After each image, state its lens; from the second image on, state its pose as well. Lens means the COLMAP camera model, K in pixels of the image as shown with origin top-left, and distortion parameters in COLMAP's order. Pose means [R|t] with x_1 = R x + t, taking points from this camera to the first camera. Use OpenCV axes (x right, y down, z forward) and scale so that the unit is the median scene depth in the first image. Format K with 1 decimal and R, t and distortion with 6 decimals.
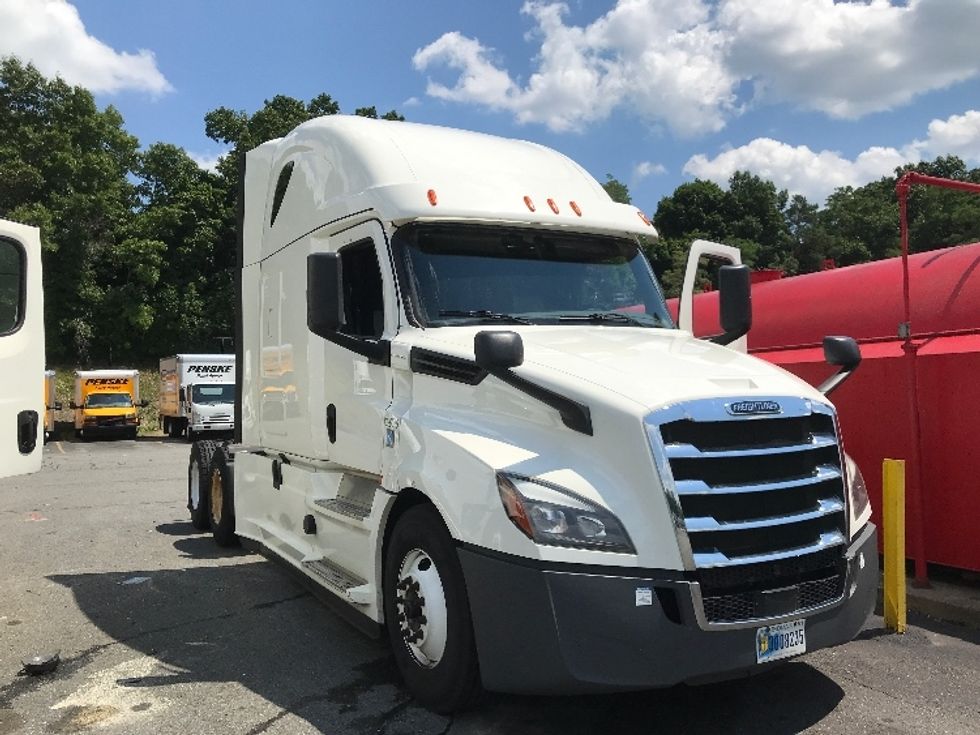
lens RADIAL K [[813.2, 0, 490.0], [0, 813.2, 367.5], [0, 0, 1]] dist [-0.000252, -0.001628]
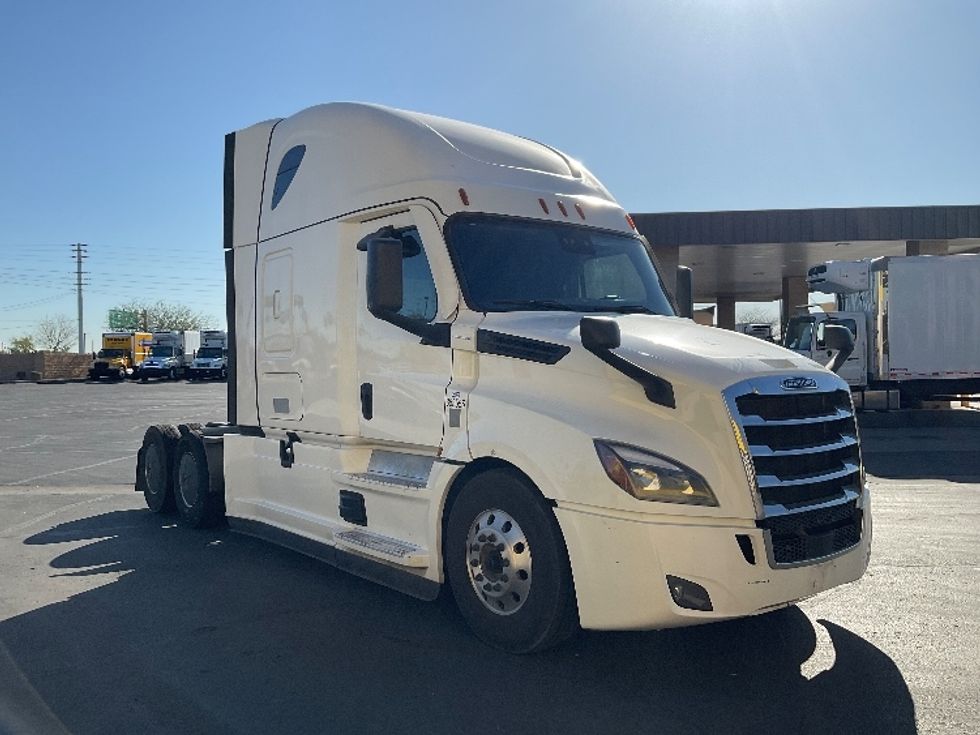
lens RADIAL K [[813.2, 0, 490.0], [0, 813.2, 367.5], [0, 0, 1]] dist [-0.000252, -0.001628]
pose [[0.986390, 0.008053, 0.164227, -0.260813], [-0.010714, 0.999825, 0.015325, 0.009377], [-0.164075, -0.016876, 0.986303, -0.080876]]
